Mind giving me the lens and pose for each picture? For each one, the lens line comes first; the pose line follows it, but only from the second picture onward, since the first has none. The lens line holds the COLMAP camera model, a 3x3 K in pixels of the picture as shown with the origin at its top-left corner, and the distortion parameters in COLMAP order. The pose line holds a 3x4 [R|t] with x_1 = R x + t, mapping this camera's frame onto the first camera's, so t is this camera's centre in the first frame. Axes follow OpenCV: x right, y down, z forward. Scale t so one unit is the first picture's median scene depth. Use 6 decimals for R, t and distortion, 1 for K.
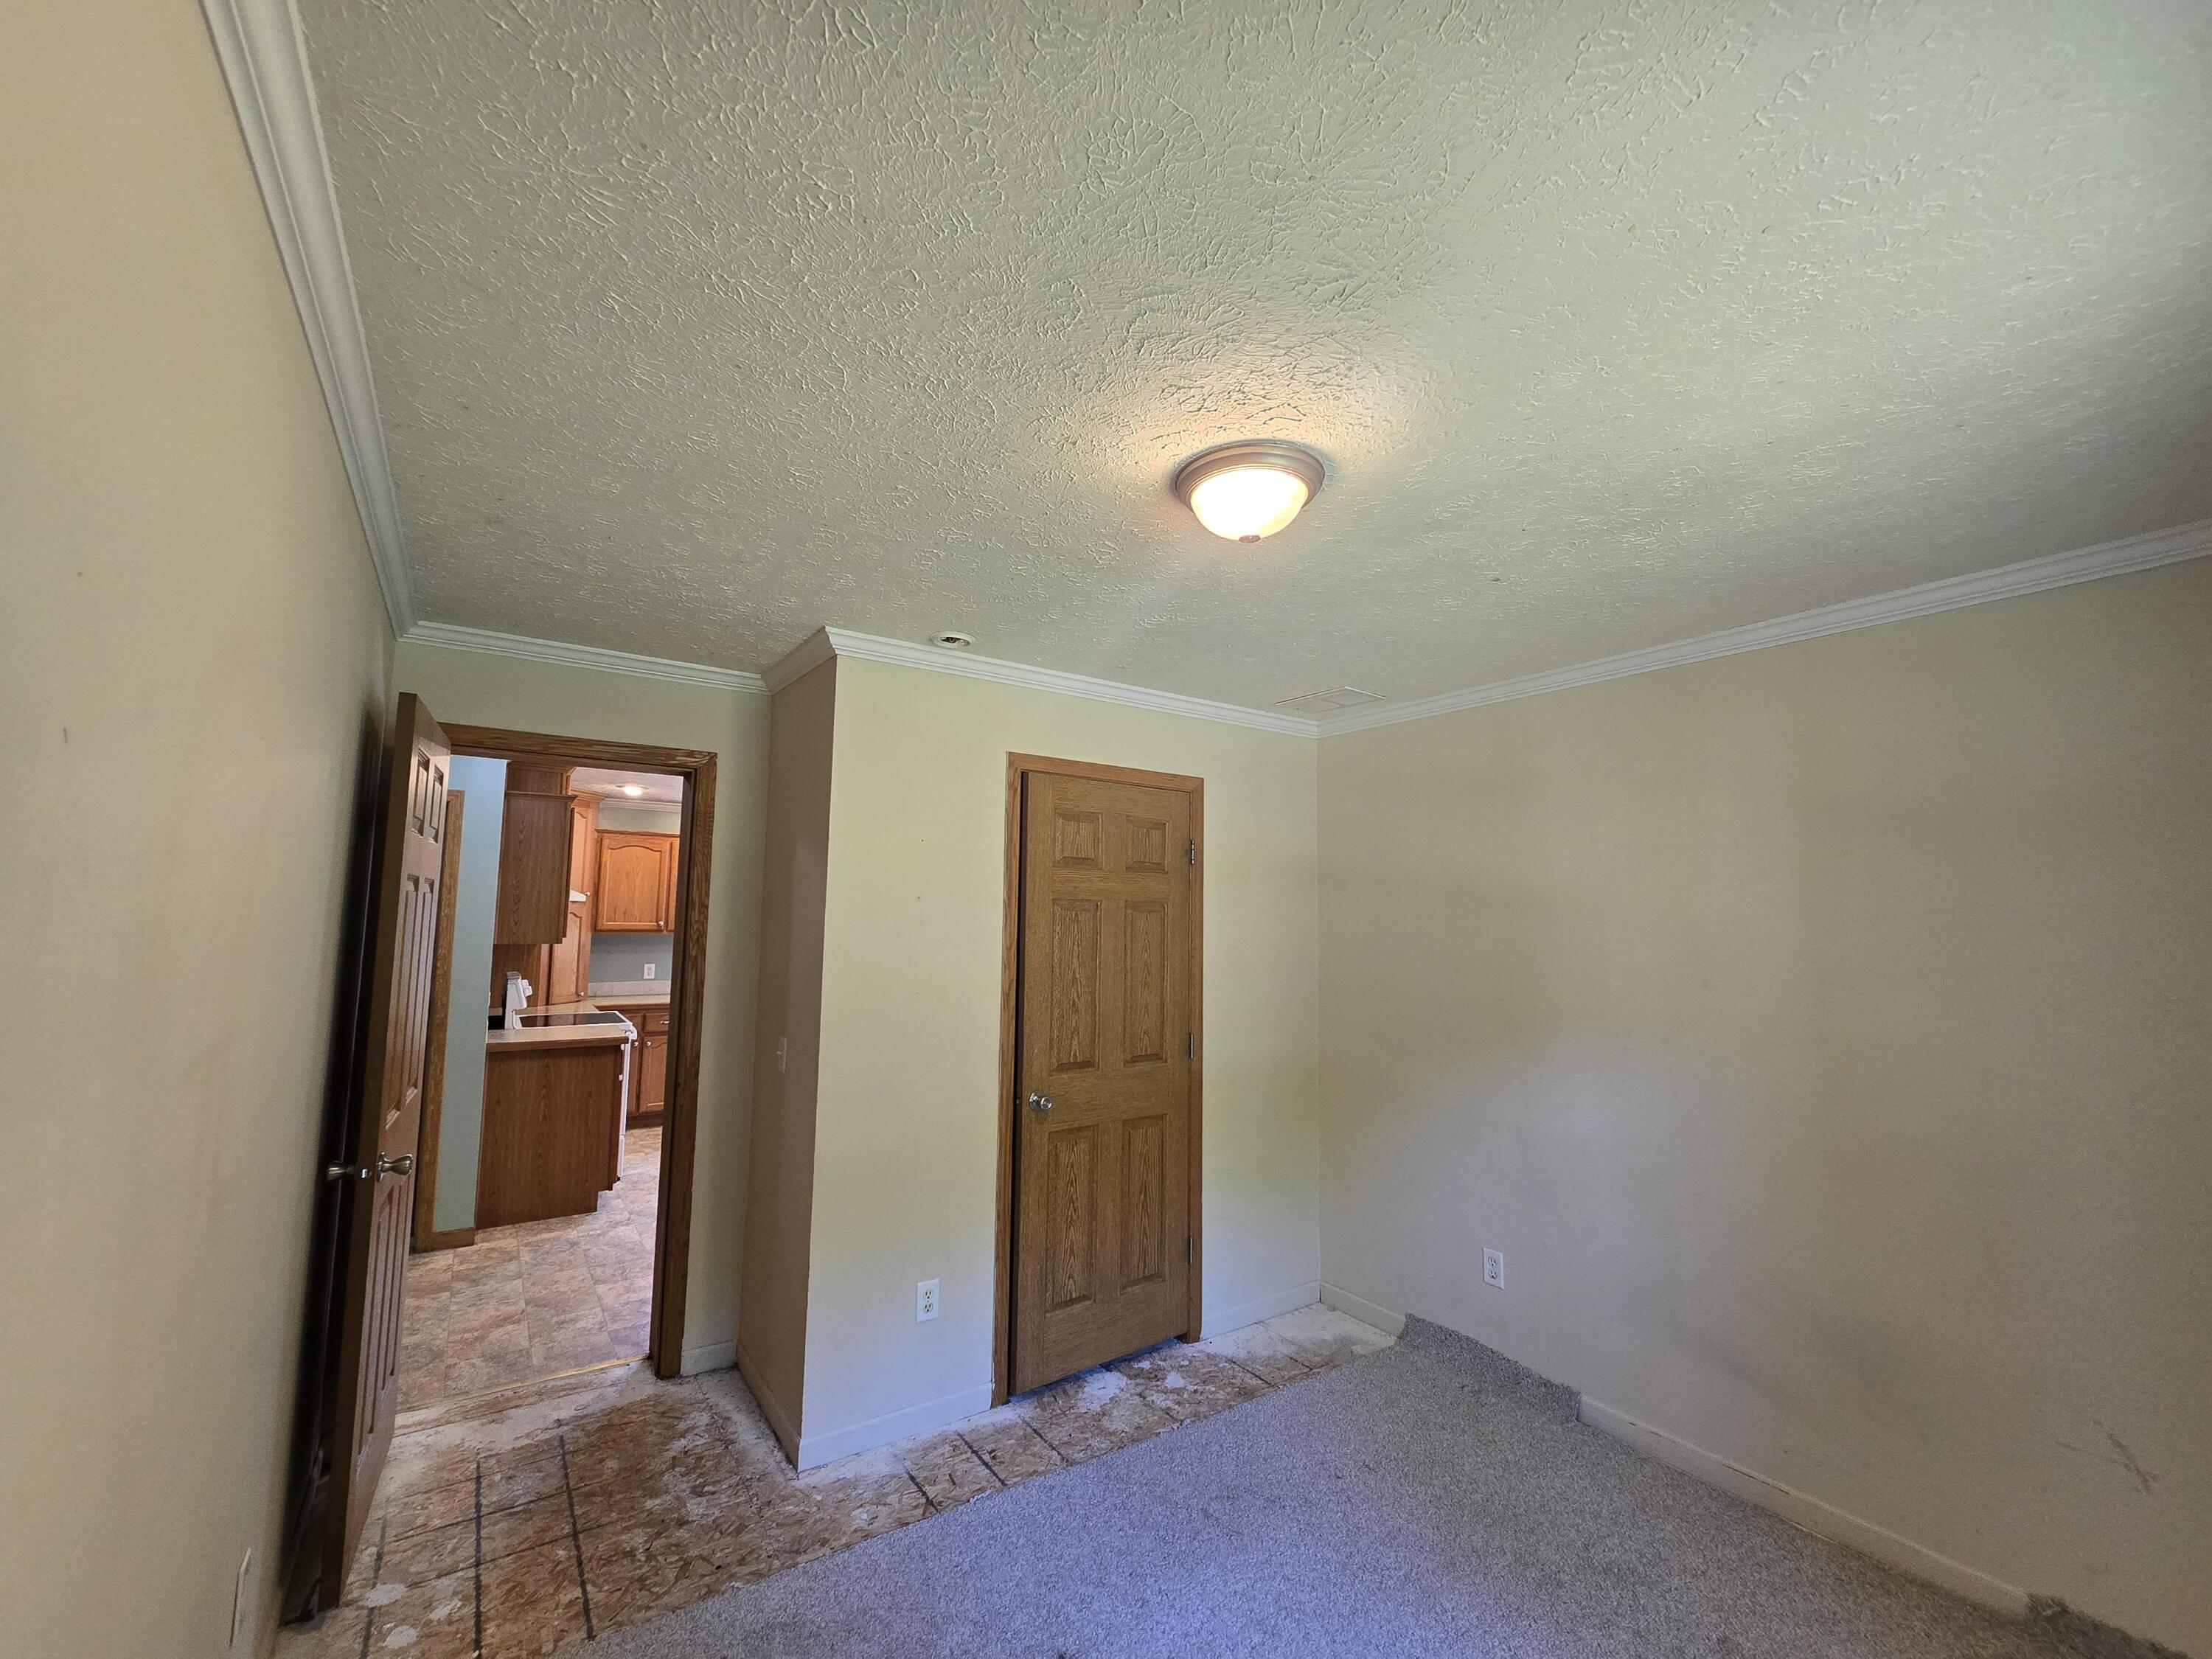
lens RADIAL K [[907.0, 0, 1115.0], [0, 907.0, 836.8], [0, 0, 1]] dist [-0.005603, 0.001781]
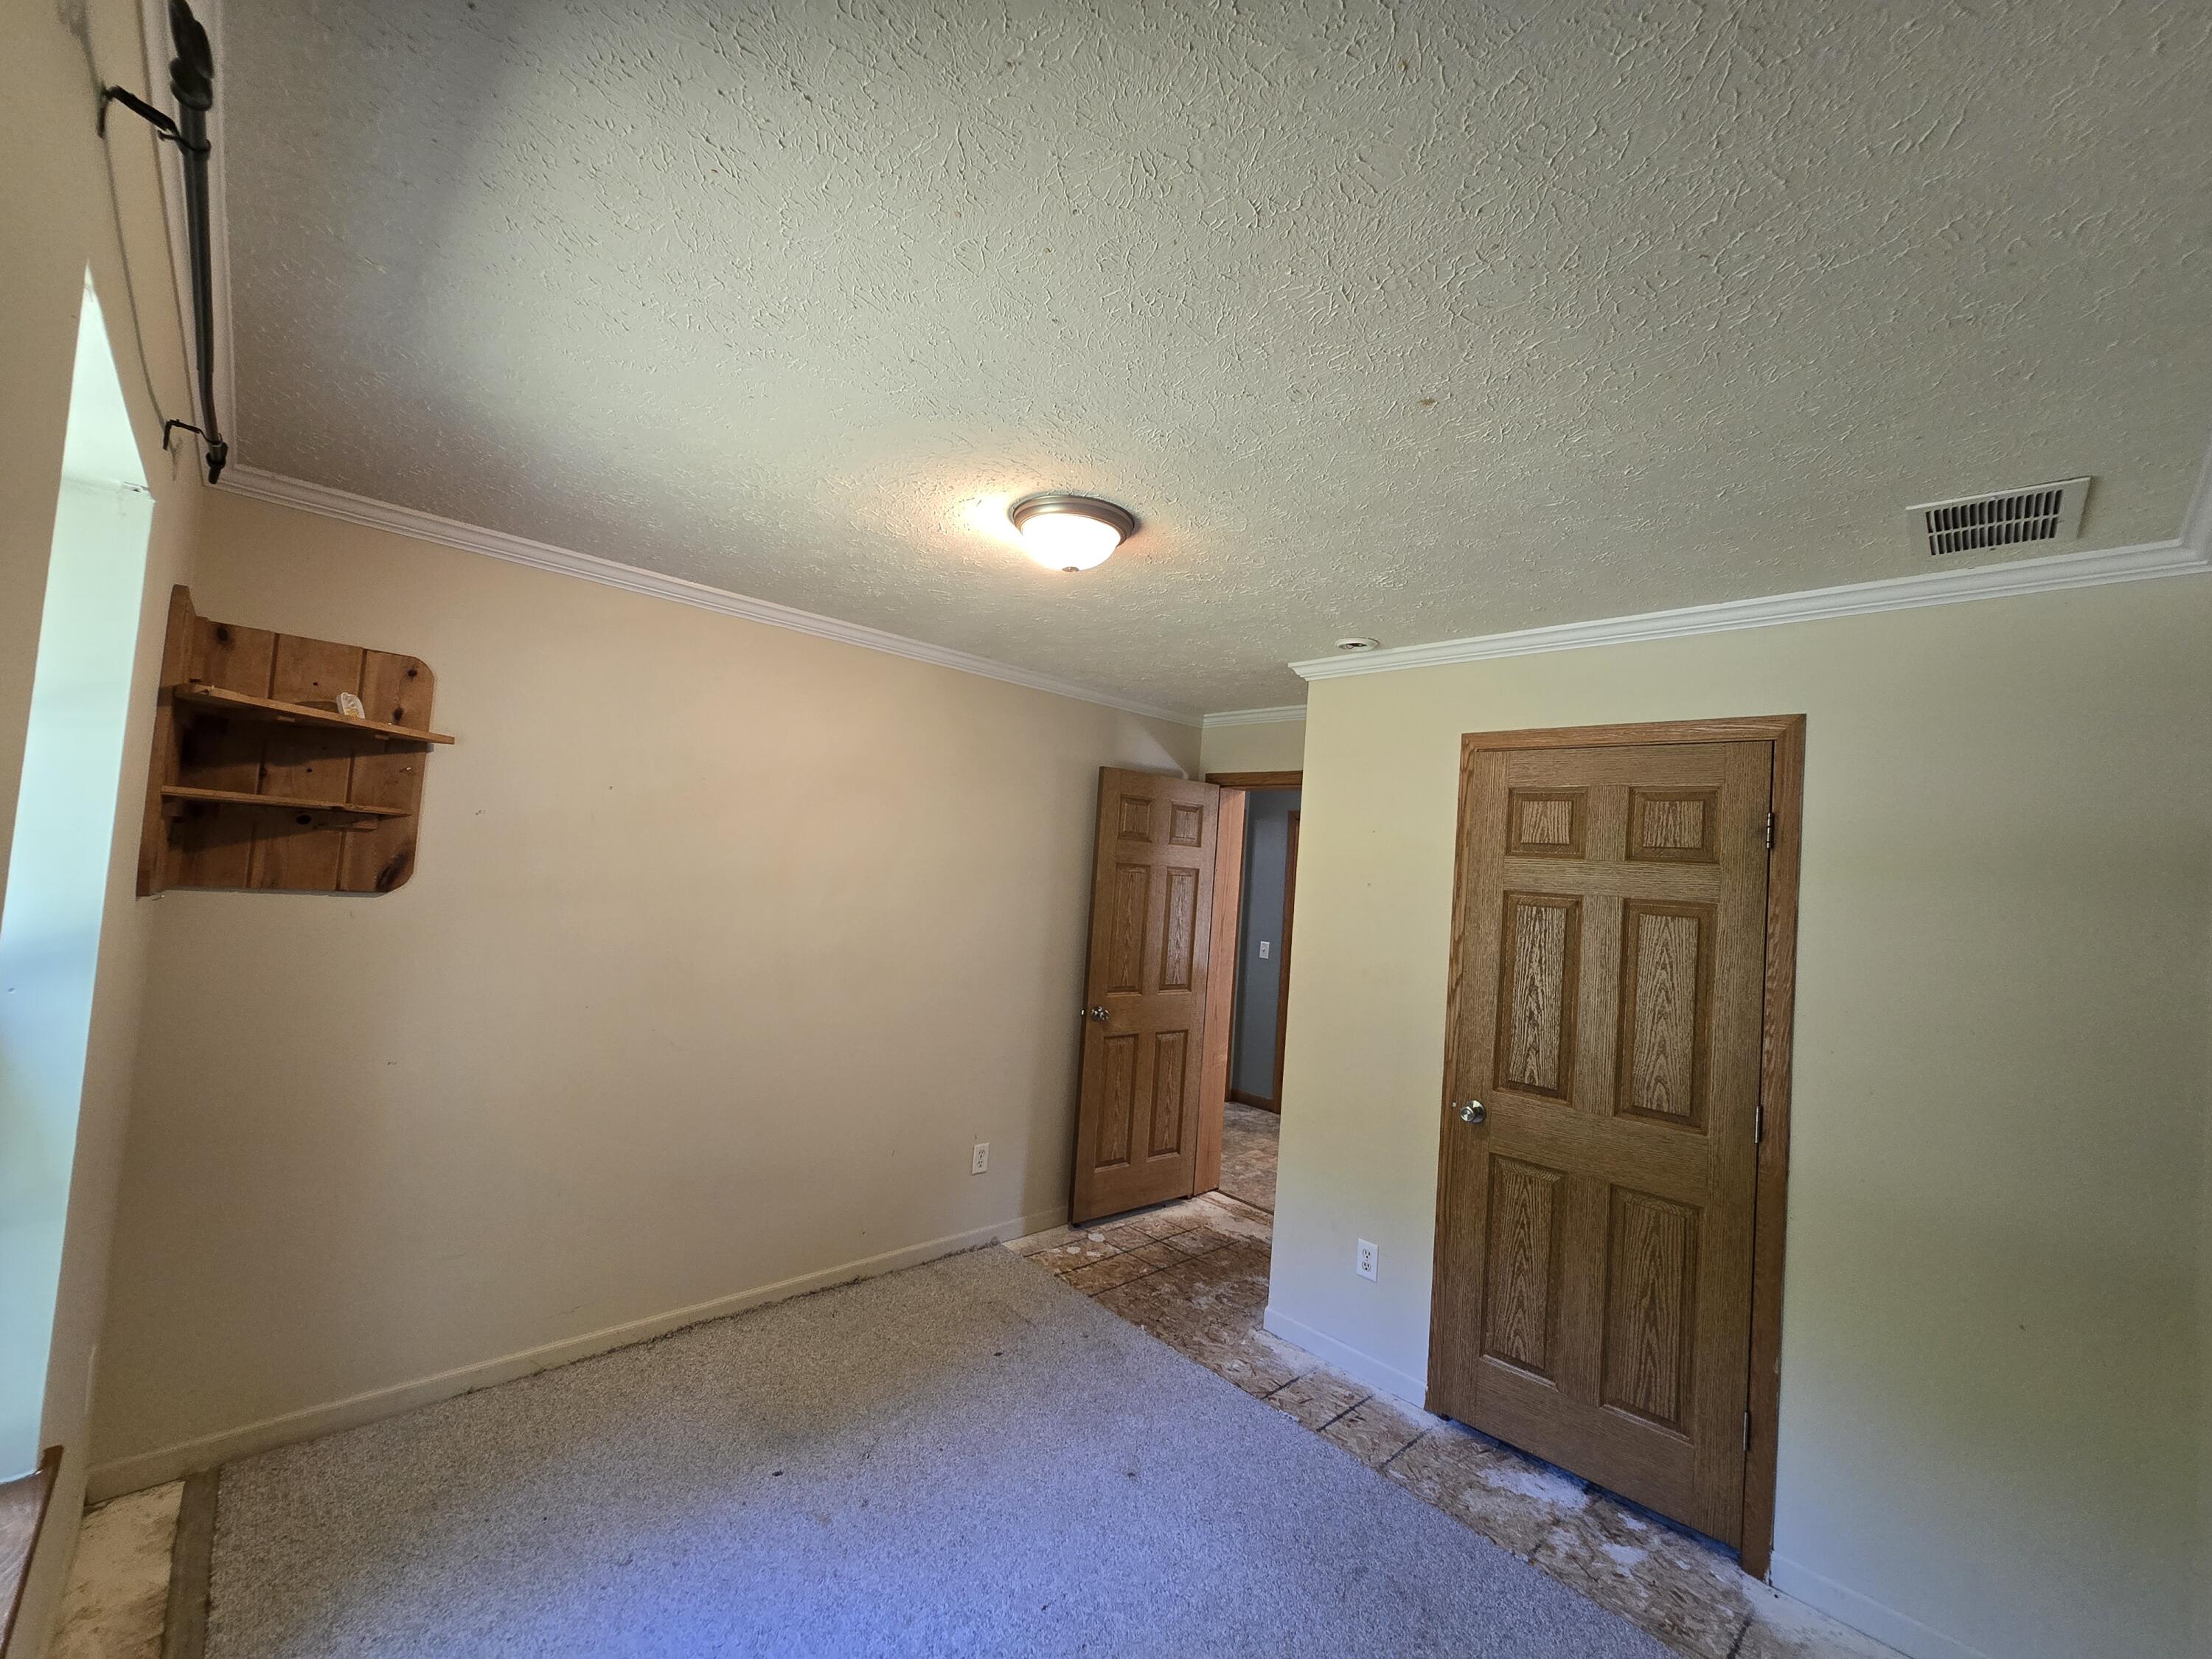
lens RADIAL K [[907.0, 0, 1086.9], [0, 907.0, 836.8], [0, 0, 1]] dist [-0.005603, 0.001781]
pose [[0.146269, -0.040465, -0.988417, 0.745761], [0.018370, 0.999102, -0.038184, 0.041845], [0.989074, -0.012572, 0.146881, 0.470232]]
